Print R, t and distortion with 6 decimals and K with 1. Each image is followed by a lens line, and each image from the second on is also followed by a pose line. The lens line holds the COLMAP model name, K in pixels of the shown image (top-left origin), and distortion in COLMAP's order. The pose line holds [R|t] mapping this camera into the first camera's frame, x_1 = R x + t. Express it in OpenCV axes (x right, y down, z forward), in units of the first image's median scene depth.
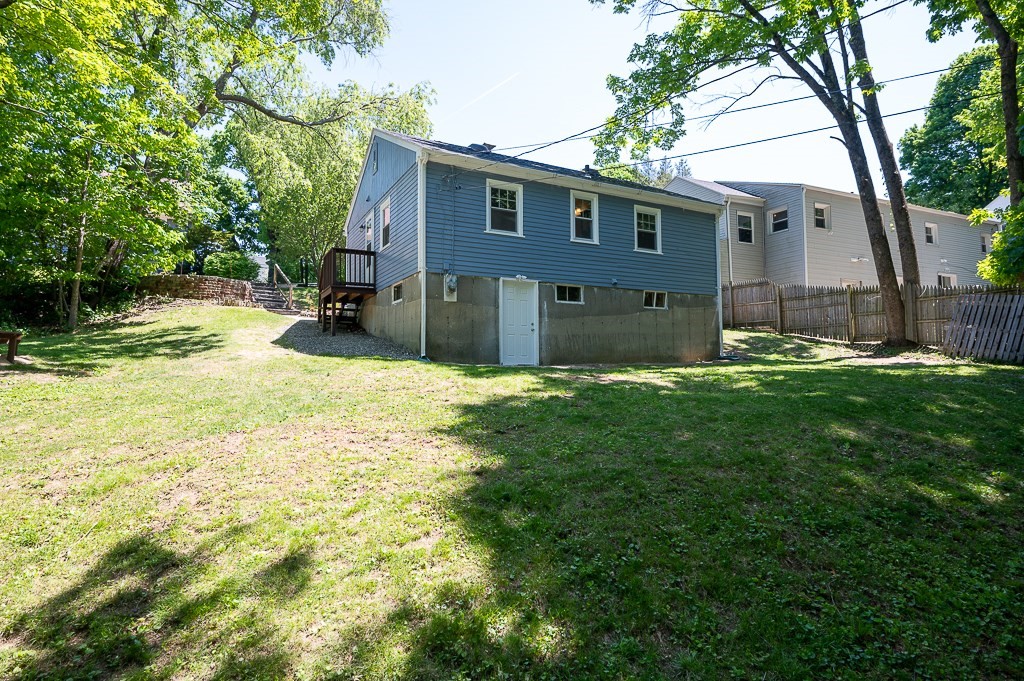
lens RADIAL K [[550.4, 0, 509.0], [0, 550.4, 326.3], [0, 0, 1]] dist [-0.000219, 0.000301]
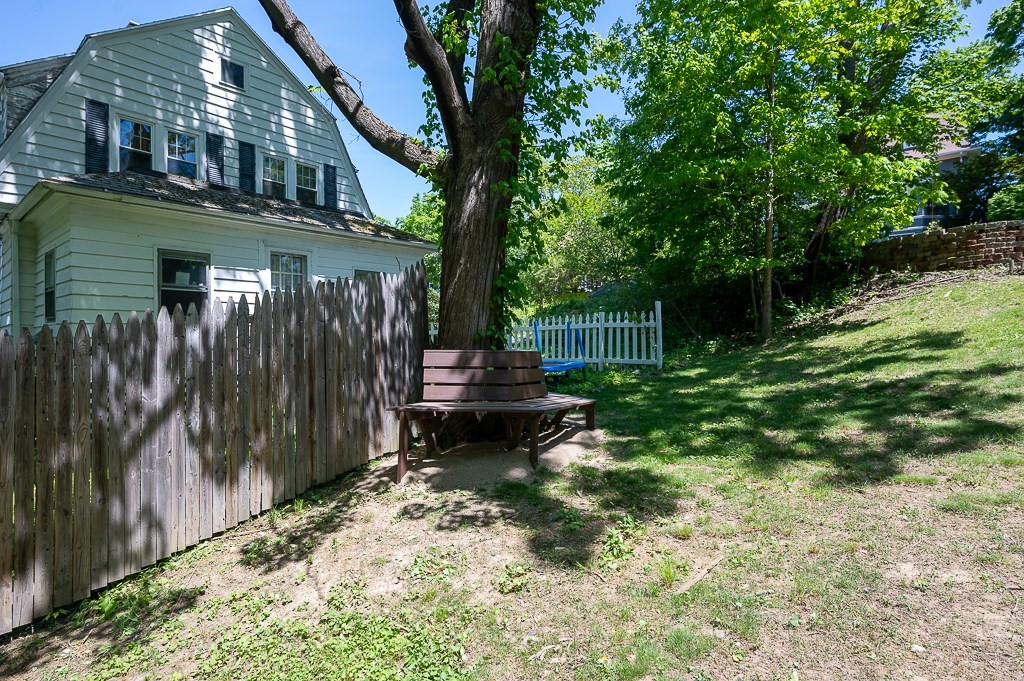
lens RADIAL K [[540.5, 0, 508.6], [0, 540.5, 340.5], [0, 0, 1]] dist [-0.000663, 0.000326]
pose [[0.317244, -0.007414, -0.948315, -0.264149], [0.092150, 0.995478, 0.023045, -0.043814], [0.943856, -0.094698, 0.316493, 0.520817]]
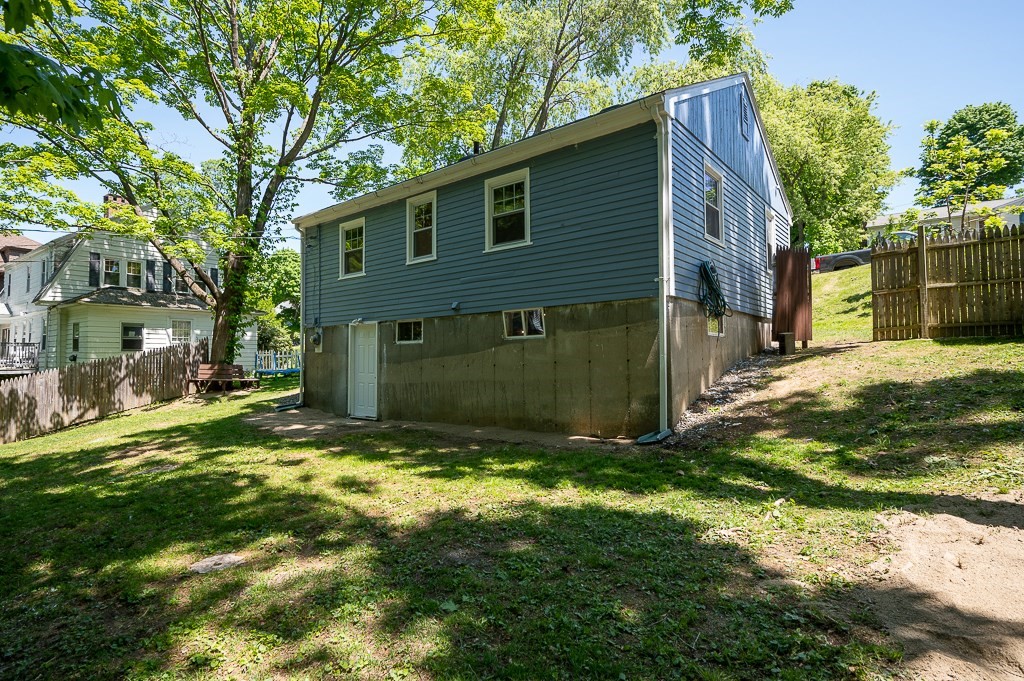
lens RADIAL K [[524.4, 0, 508.1], [0, 524.4, 337.2], [0, 0, 1]] dist [-0.003182, 0.000895]
pose [[0.381553, -0.034477, -0.923704, 0.801789], [0.083175, 0.996531, -0.002838, -0.034084], [0.920597, -0.075746, 0.383097, 0.780764]]
